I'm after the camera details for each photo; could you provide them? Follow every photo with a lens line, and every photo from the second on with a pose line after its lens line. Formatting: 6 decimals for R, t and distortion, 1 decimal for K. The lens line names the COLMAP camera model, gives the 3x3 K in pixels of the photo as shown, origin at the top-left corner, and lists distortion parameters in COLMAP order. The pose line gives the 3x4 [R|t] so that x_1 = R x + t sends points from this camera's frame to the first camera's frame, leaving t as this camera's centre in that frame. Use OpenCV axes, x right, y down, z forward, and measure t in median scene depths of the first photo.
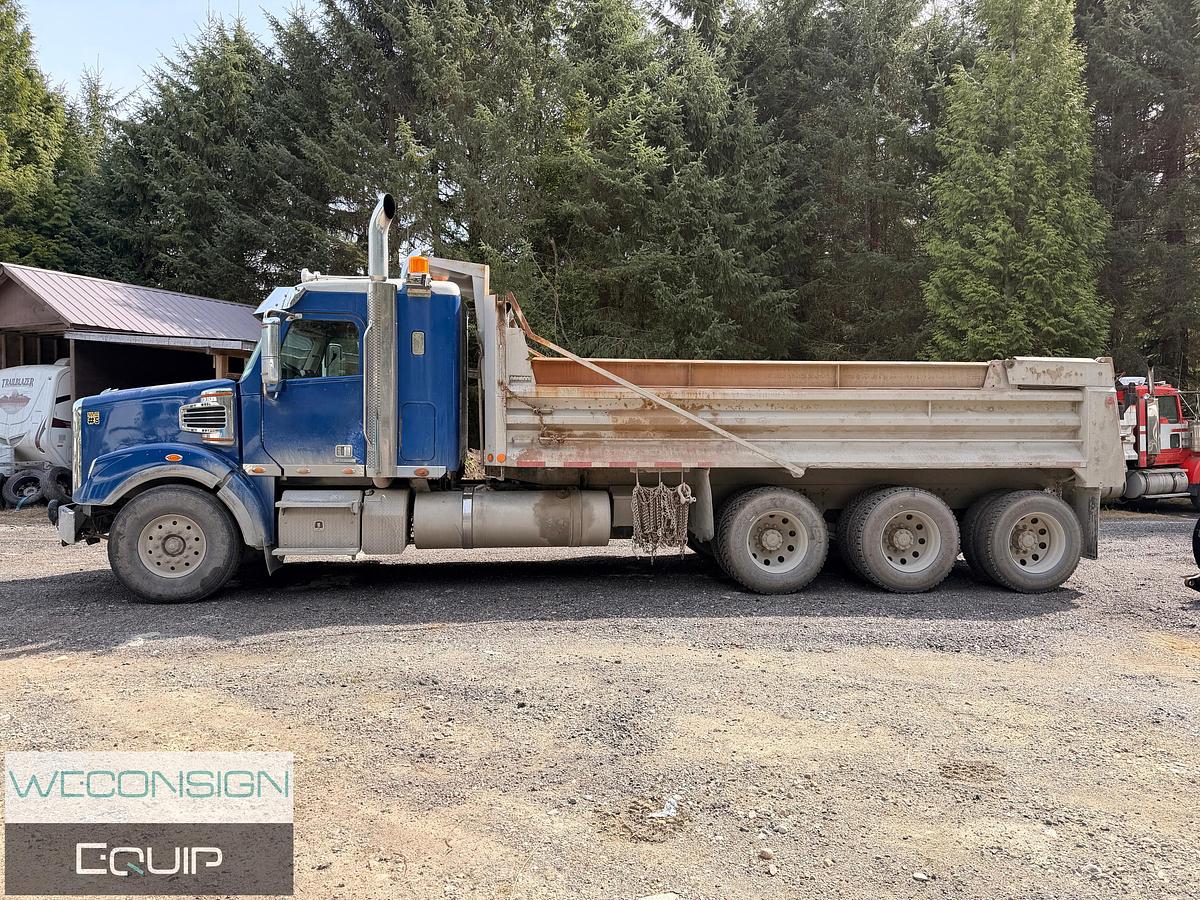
lens RADIAL K [[845.9, 0, 599.7], [0, 845.9, 453.3], [0, 0, 1]] dist [0.054236, -0.049578]
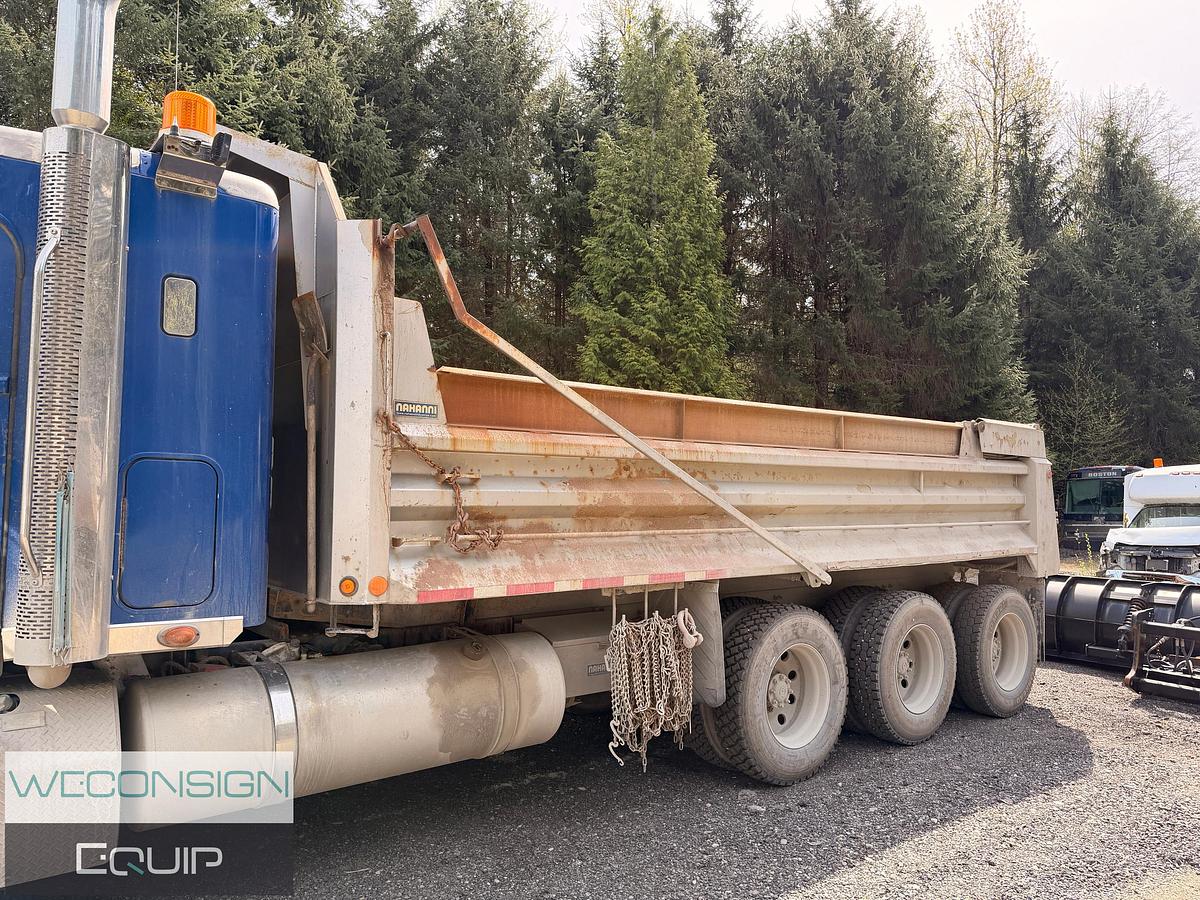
lens RADIAL K [[845.9, 0, 598.6], [0, 845.9, 447.4], [0, 0, 1]] dist [0.054236, -0.049578]
pose [[0.842992, 0.029668, 0.537107, -0.248458], [0.019525, 0.996132, -0.085668, -0.024463], [-0.537571, 0.082704, 0.839153, 0.535974]]
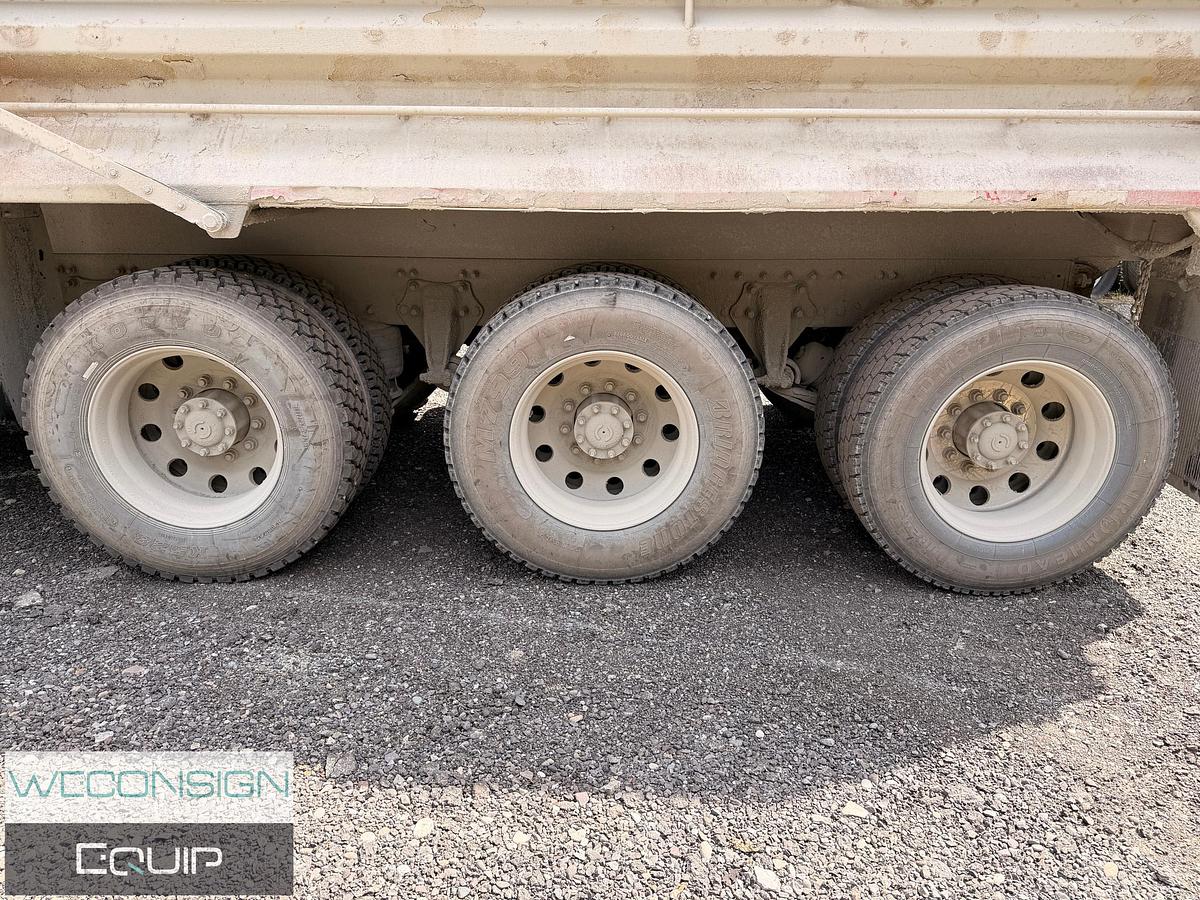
lens RADIAL K [[939.8, 0, 595.3], [0, 939.8, 444.3], [0, 0, 1]] dist [0.015274, -0.019791]
pose [[0.993505, 0.040218, -0.106448, 0.400292], [-0.005646, 0.951730, 0.306885, -0.005527], [0.113652, -0.304291, 0.945775, 0.665461]]
